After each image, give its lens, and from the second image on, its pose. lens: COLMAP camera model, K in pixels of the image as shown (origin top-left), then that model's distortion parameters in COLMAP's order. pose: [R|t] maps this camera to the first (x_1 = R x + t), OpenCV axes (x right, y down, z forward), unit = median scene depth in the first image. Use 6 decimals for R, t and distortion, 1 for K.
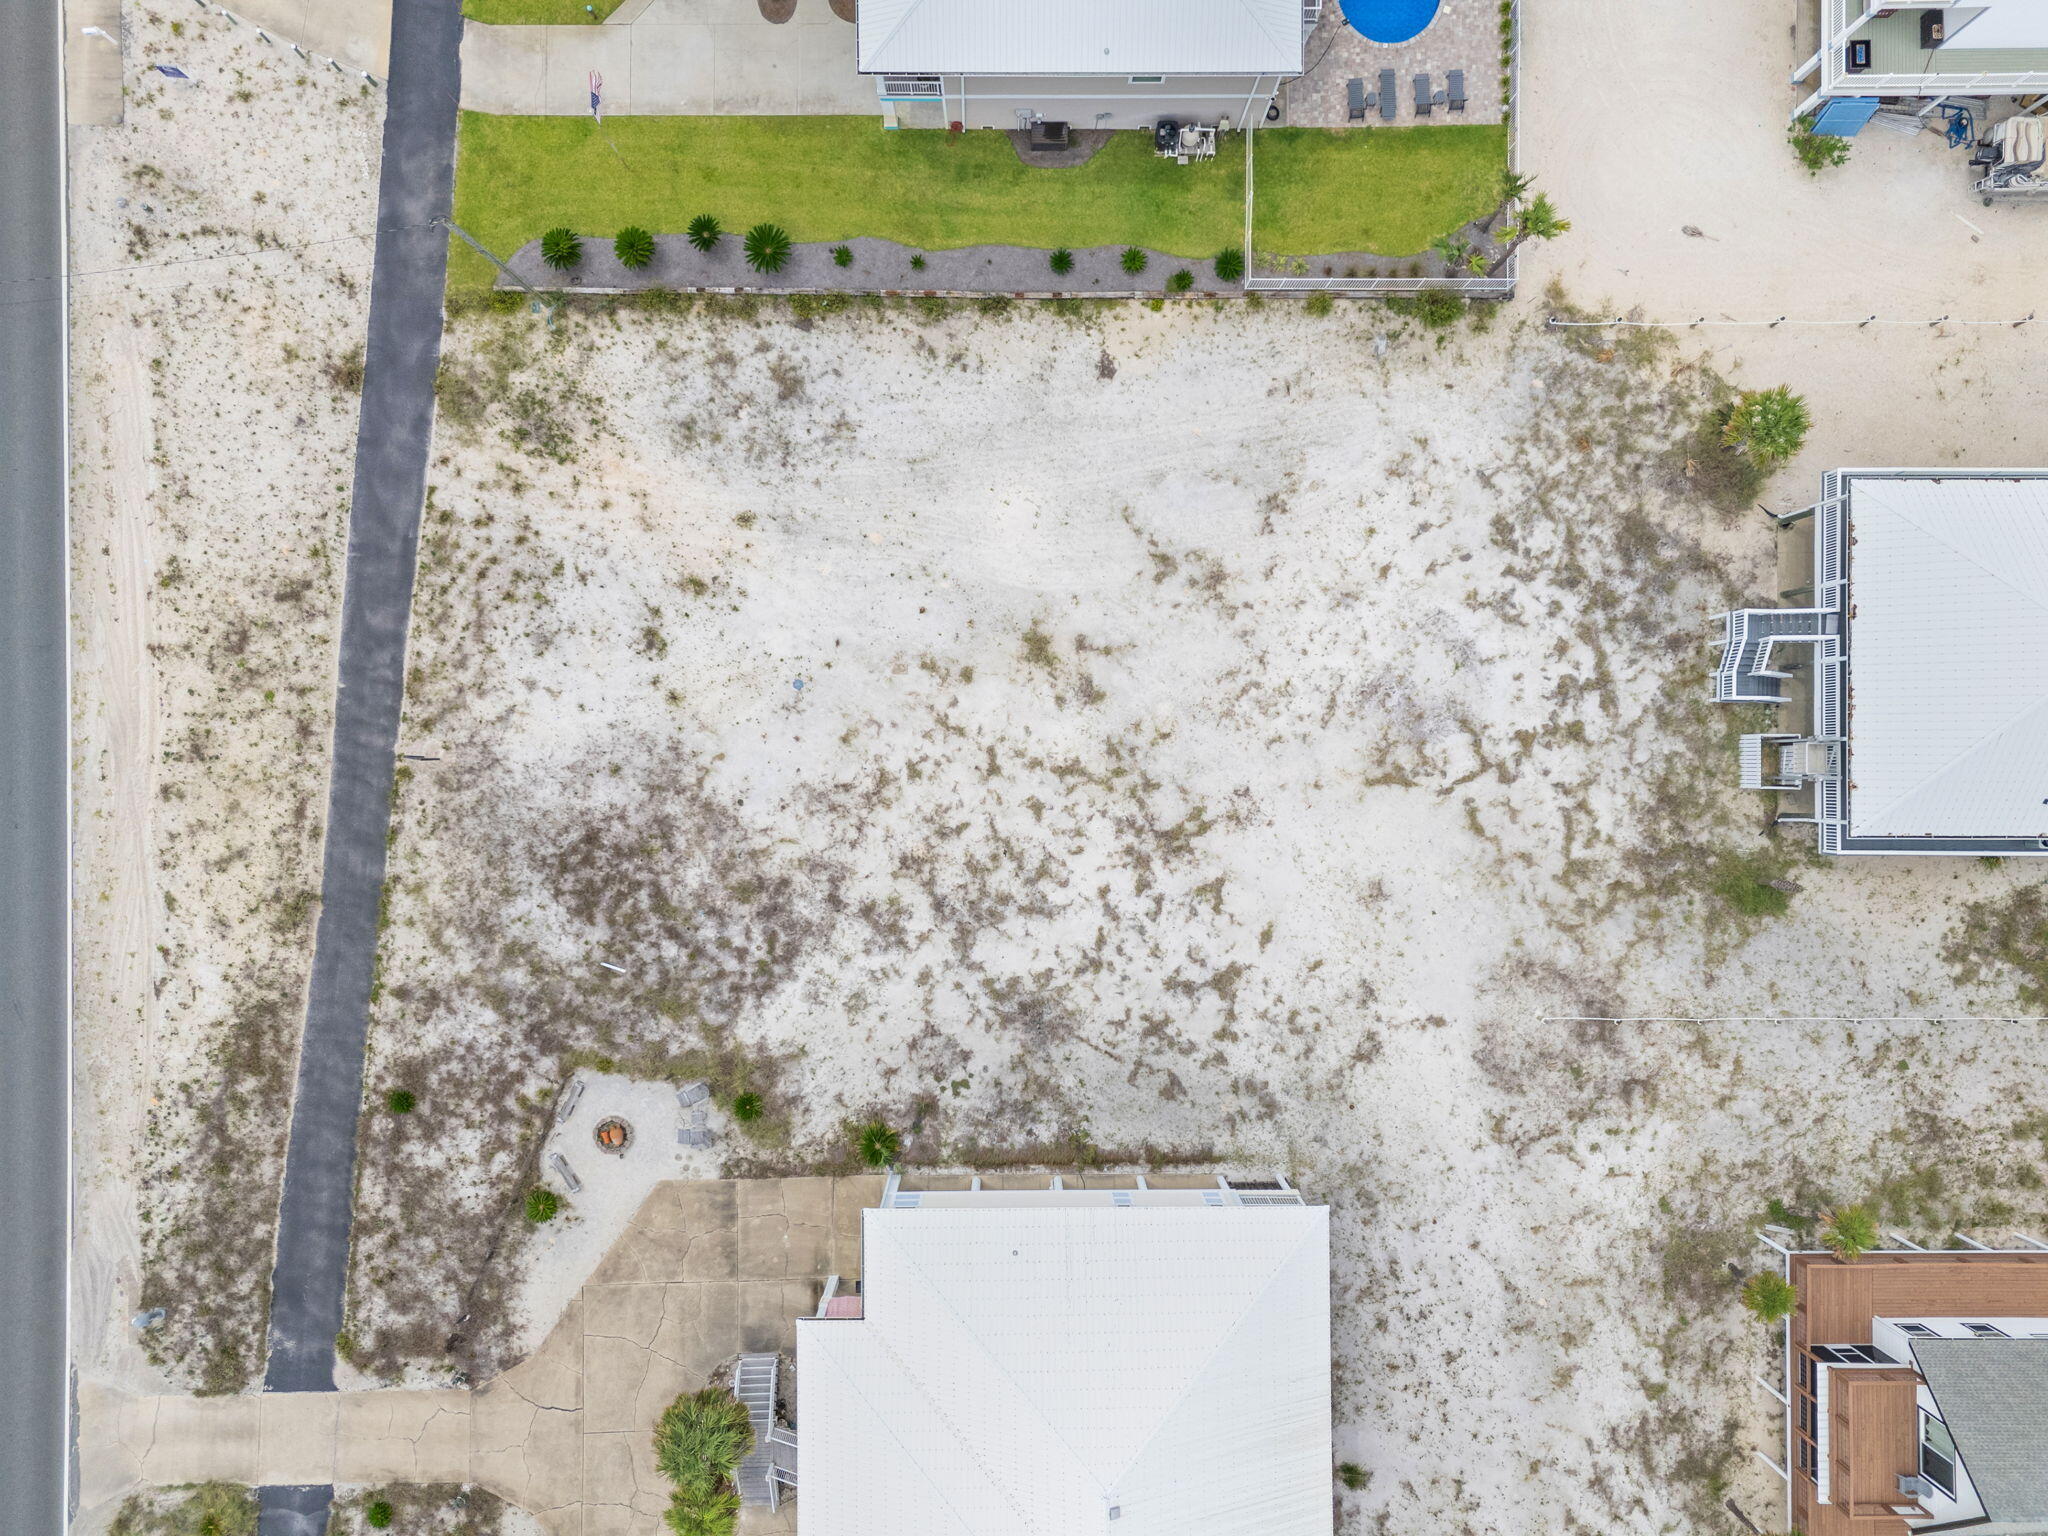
lens RADIAL K [[1428.3, 0, 1024.0], [0, 1428.3, 768.0], [0, 0, 1]] dist [0.050142, -0.022403]
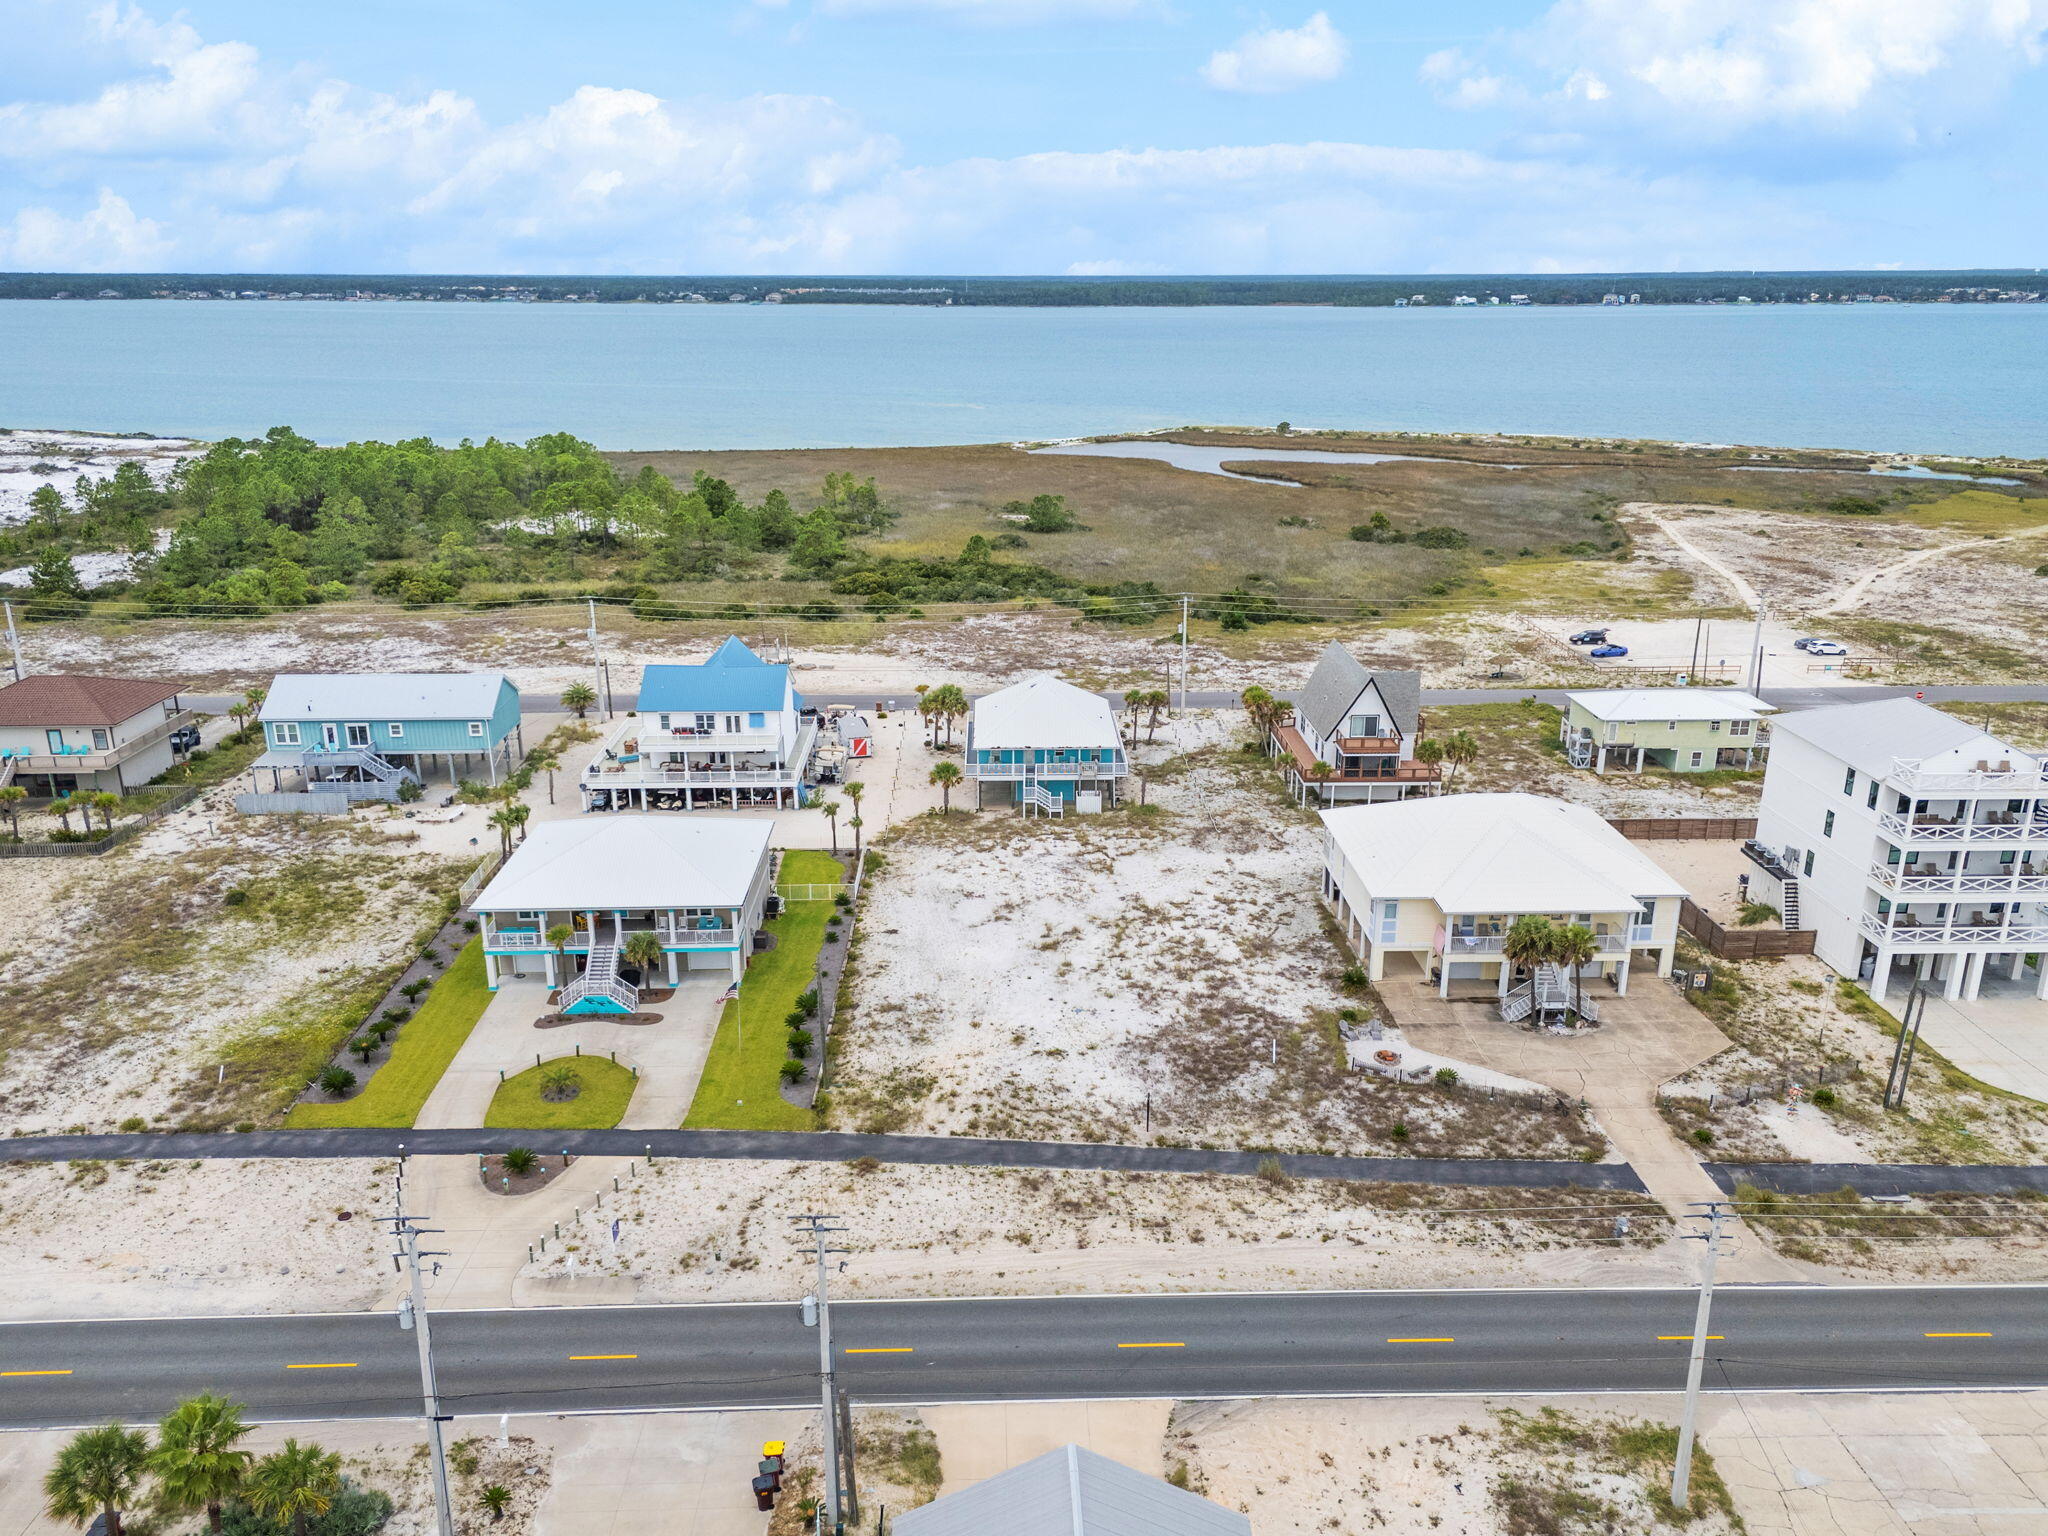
lens RADIAL K [[1503.0, 0, 1031.6], [0, 1503.0, 772.4], [0, 0, 1]] dist [0.108902, -0.139069]
pose [[-0.026201, -0.324331, 0.945581, -1.665019], [0.999652, -0.005615, 0.025773, -0.153220], [-0.003050, 0.945927, 0.324365, 0.205733]]
